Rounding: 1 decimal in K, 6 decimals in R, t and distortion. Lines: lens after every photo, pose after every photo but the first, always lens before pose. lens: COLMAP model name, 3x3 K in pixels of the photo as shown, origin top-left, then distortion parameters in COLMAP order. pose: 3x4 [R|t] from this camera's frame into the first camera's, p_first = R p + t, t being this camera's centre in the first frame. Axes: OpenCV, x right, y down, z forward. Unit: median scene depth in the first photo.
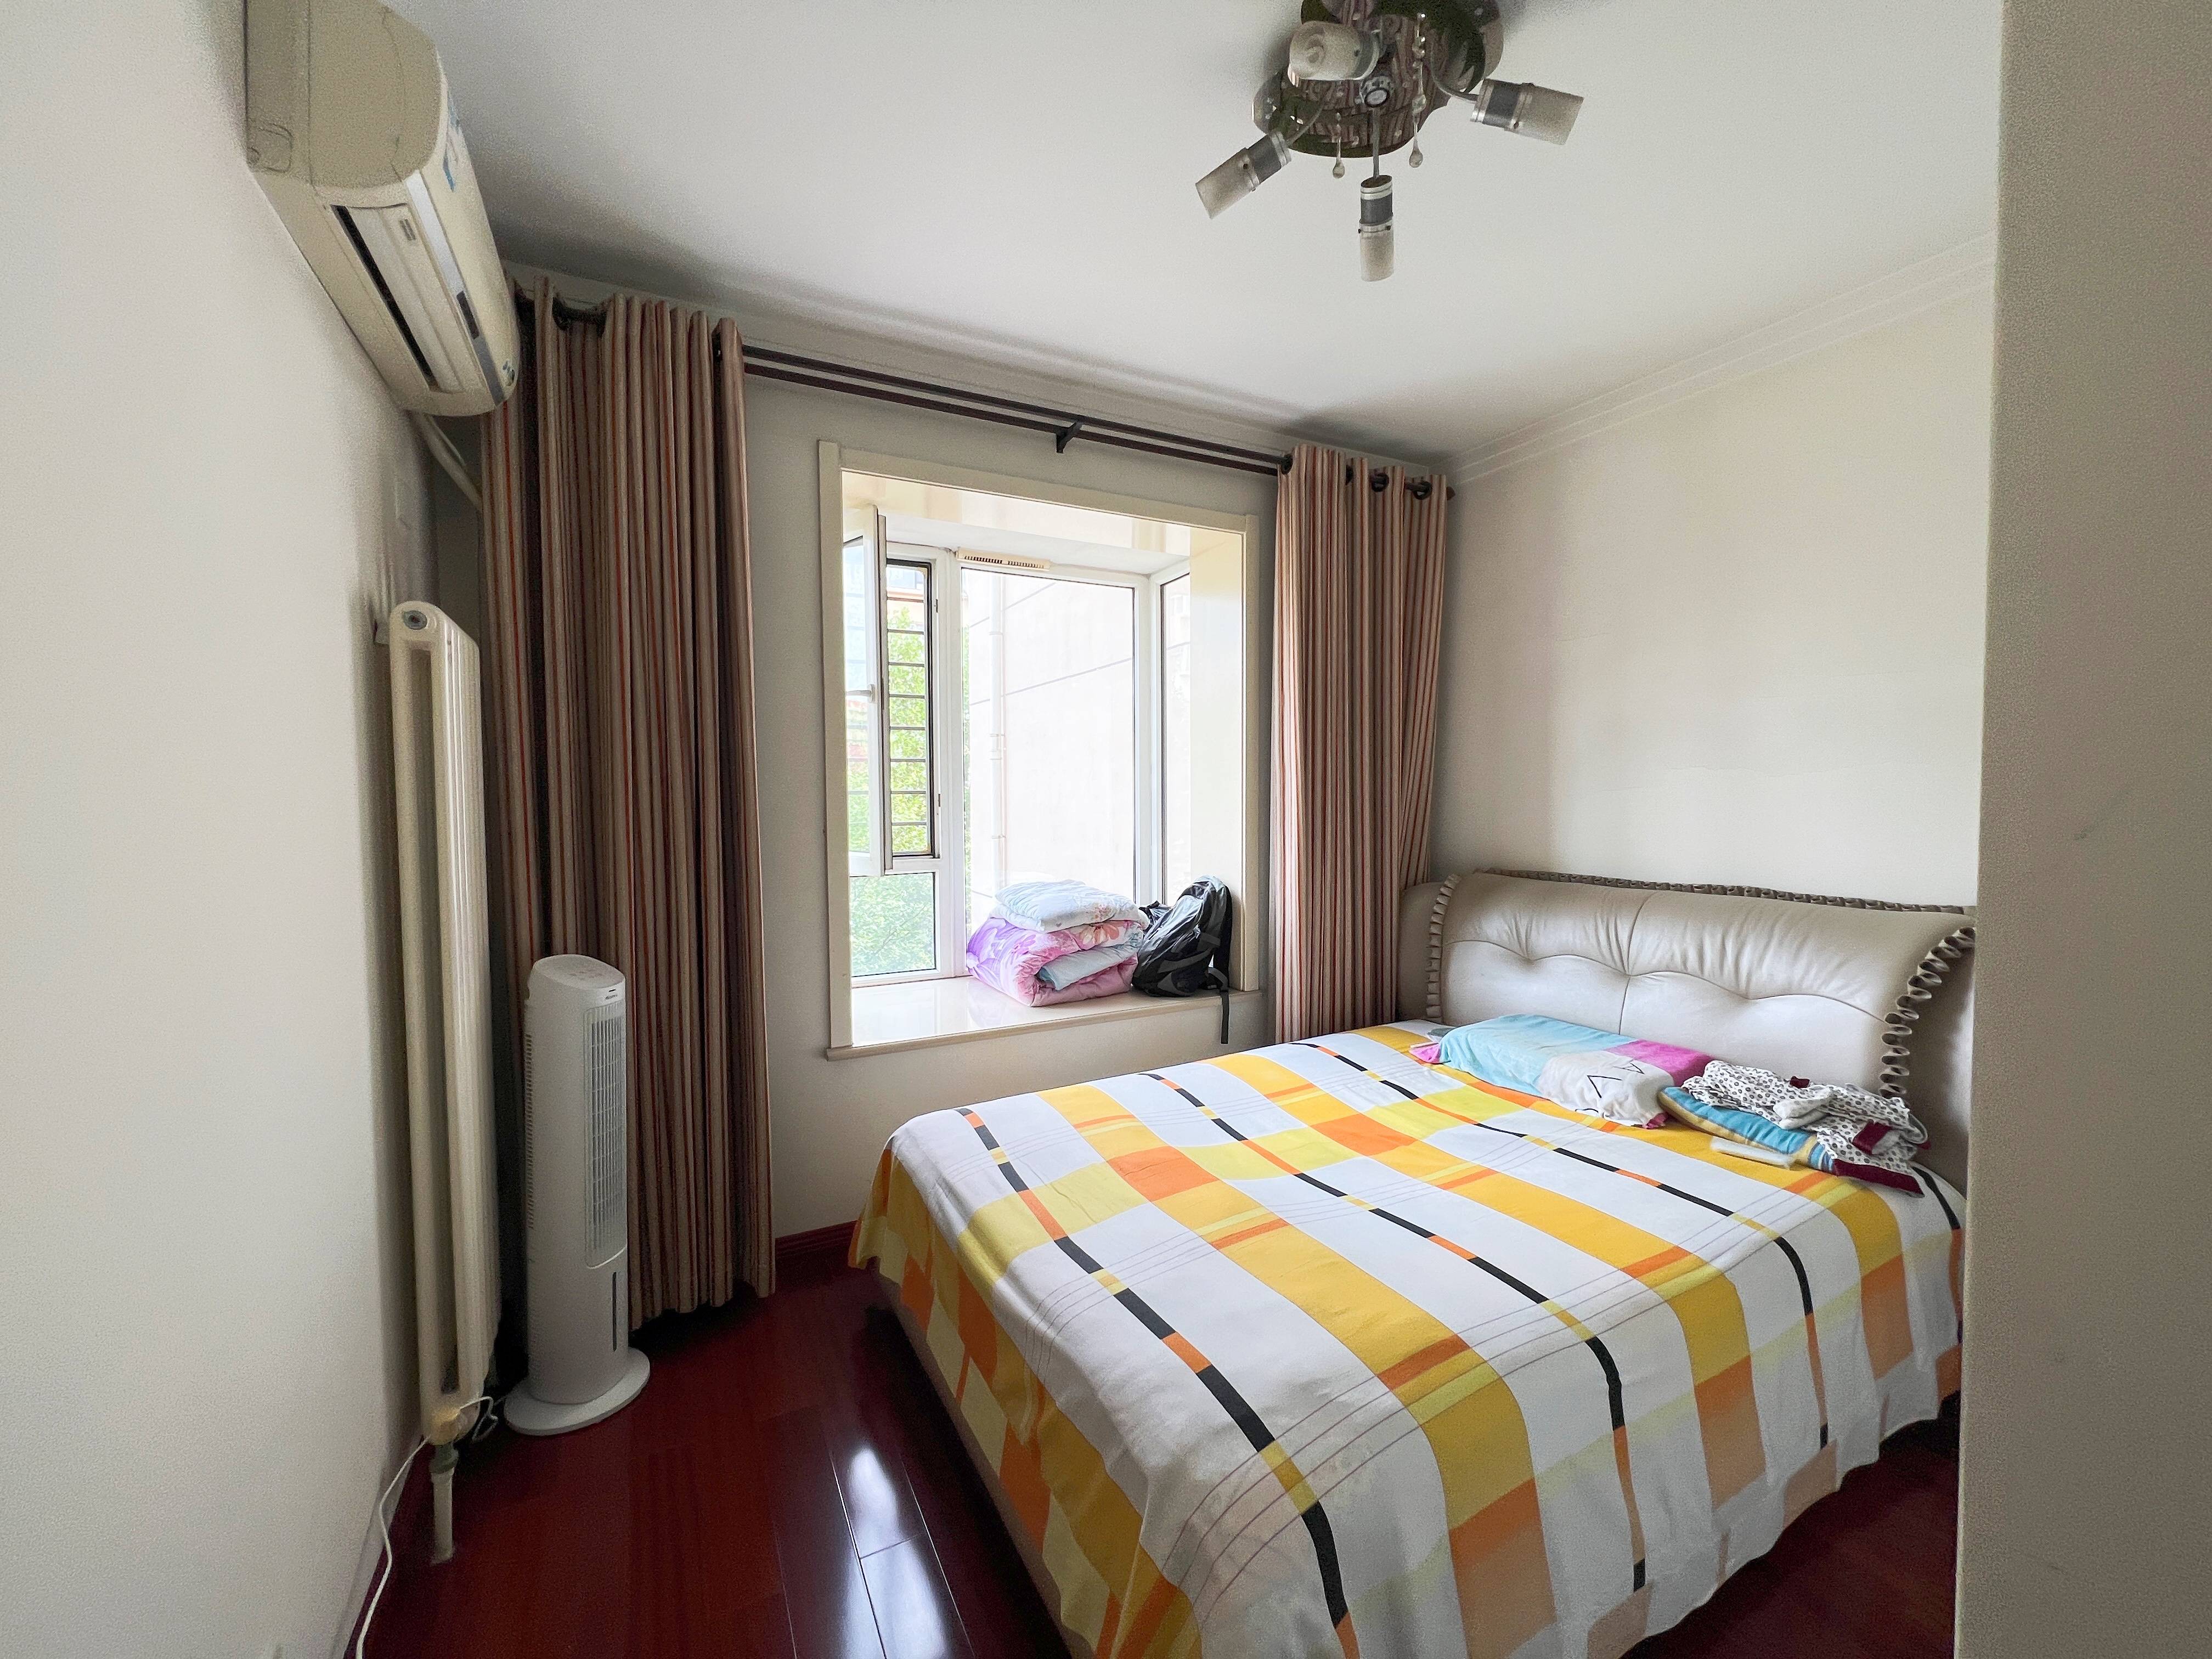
lens RADIAL K [[883.9, 0, 1102.5], [0, 883.9, 820.6], [0, 0, 1]] dist [0.000426, 0.000019]
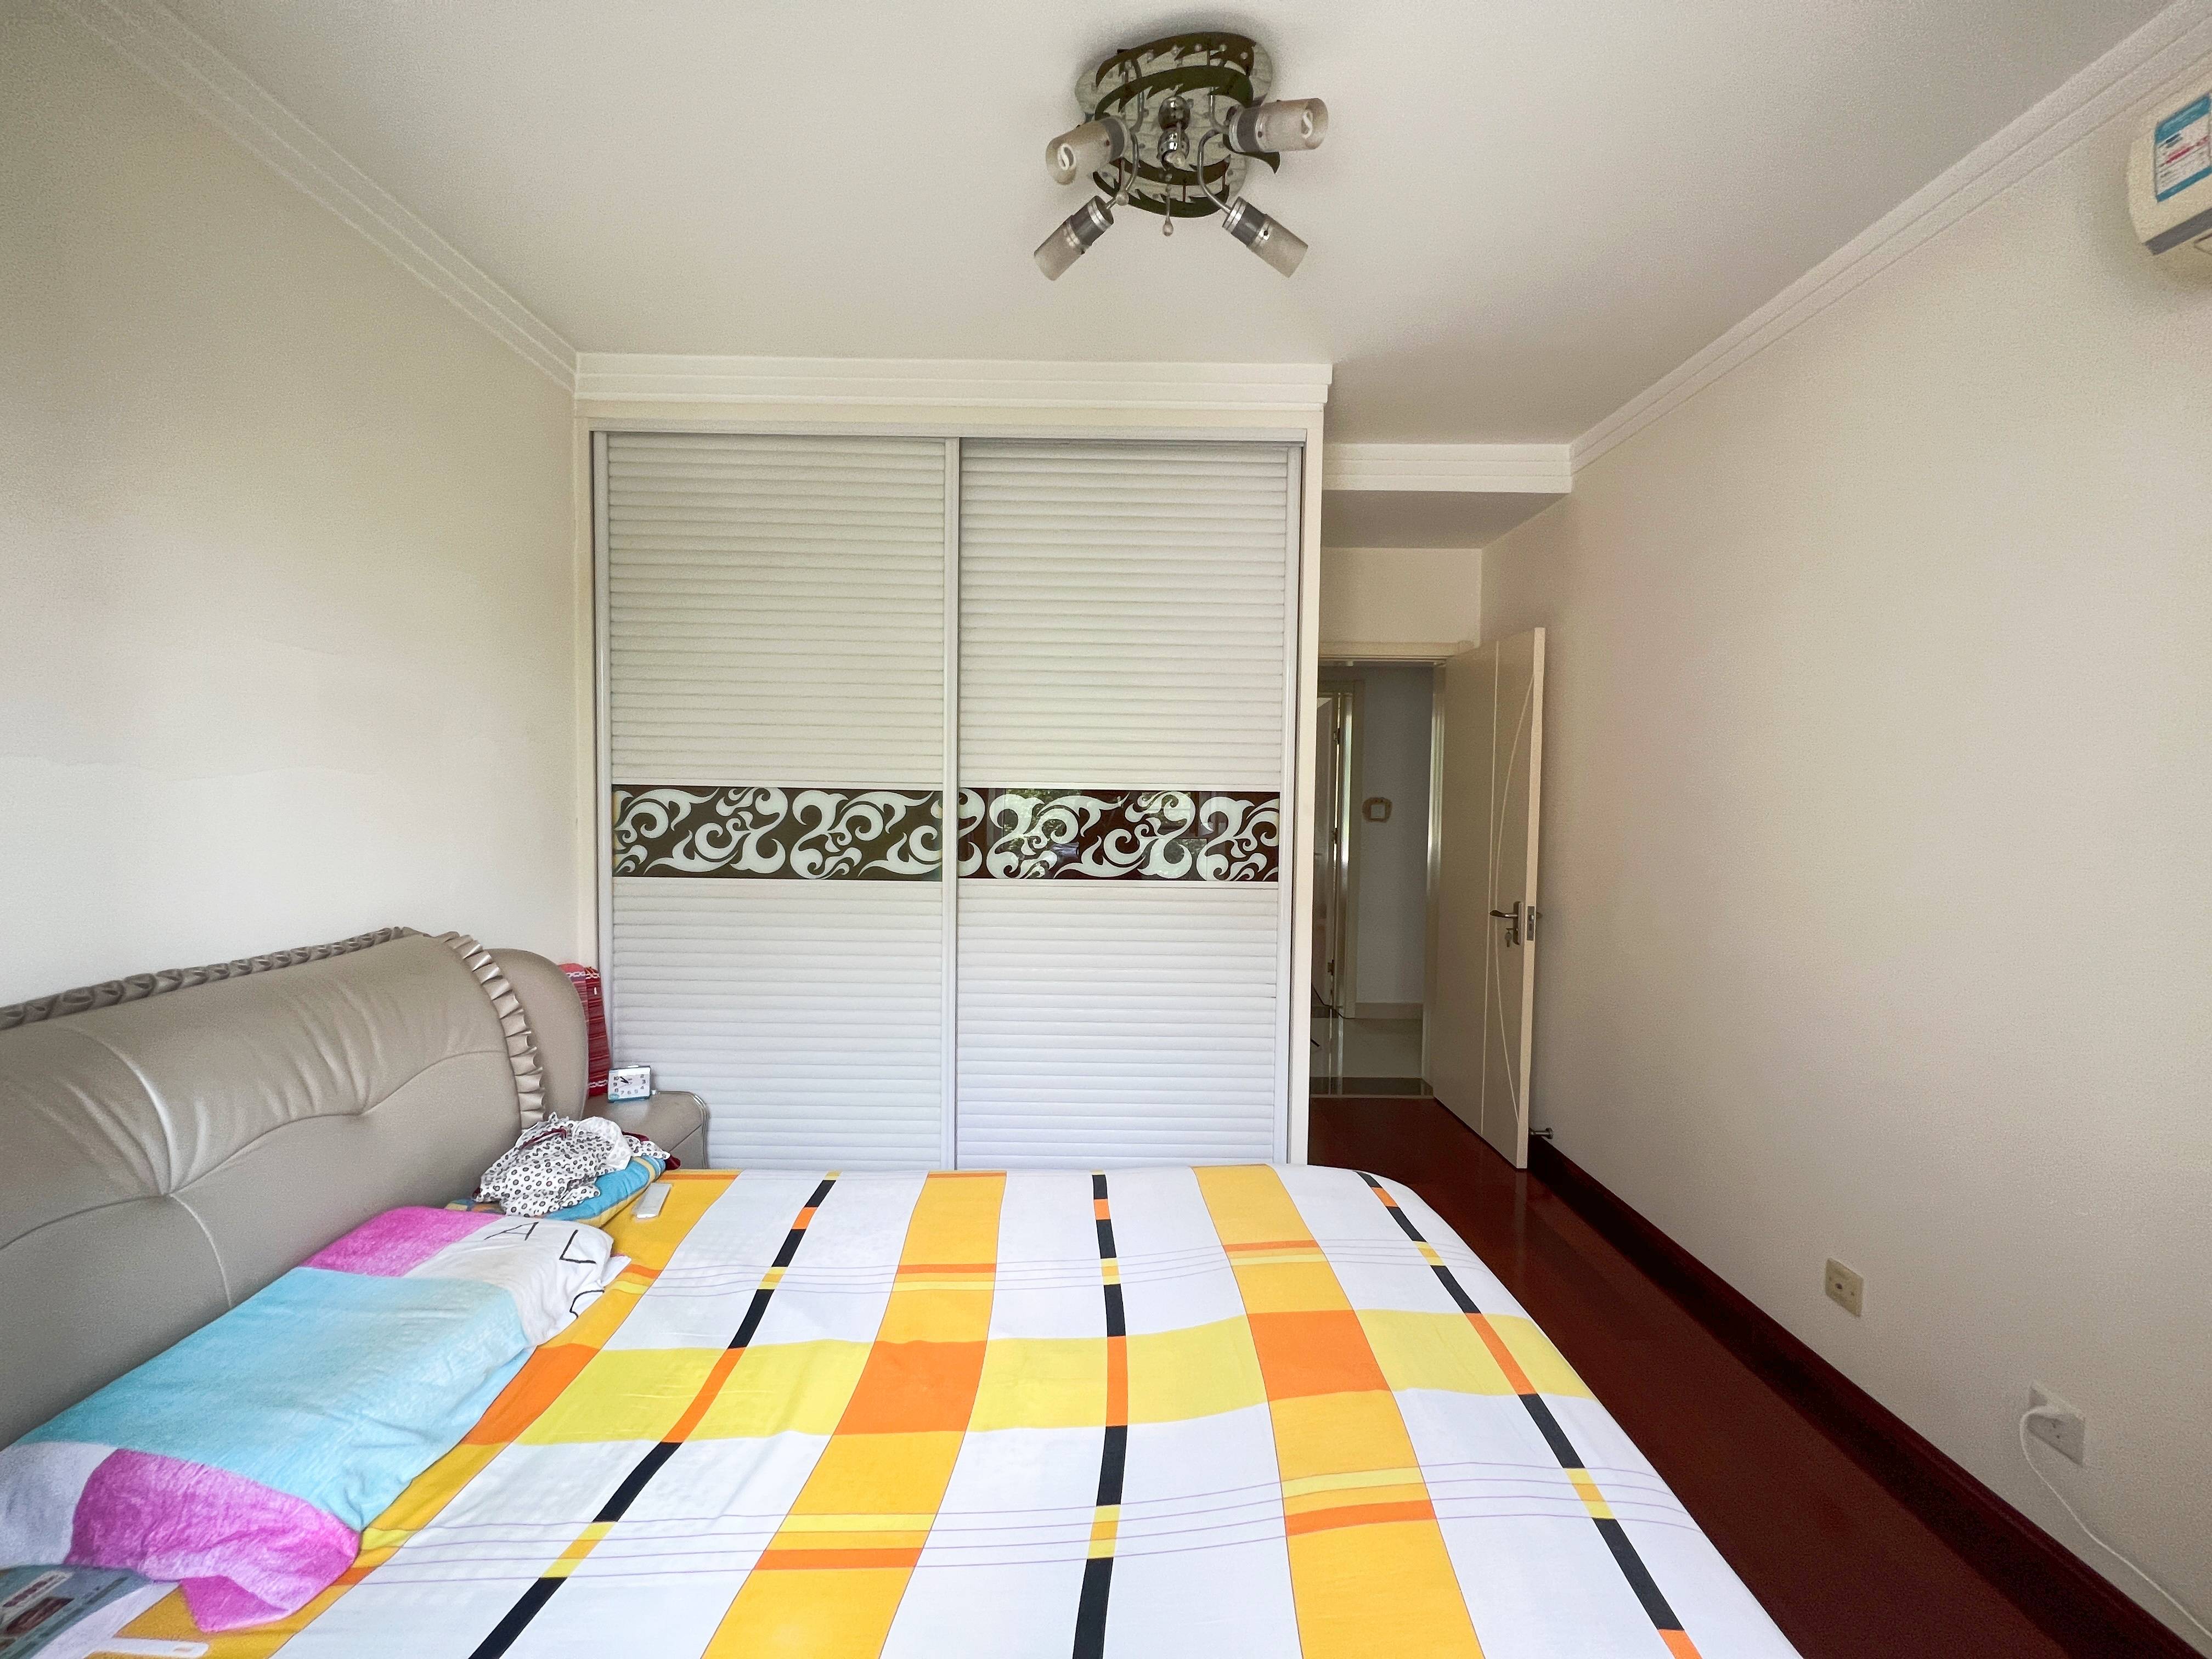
lens RADIAL K [[883.9, 0, 1102.5], [0, 883.9, 820.6], [0, 0, 1]] dist [0.000426, 0.000019]
pose [[-0.894233, -0.012462, 0.447427, -0.084091], [0.012925, 0.998477, 0.053641, -0.058528], [-0.447414, 0.053751, -0.892710, 1.568345]]
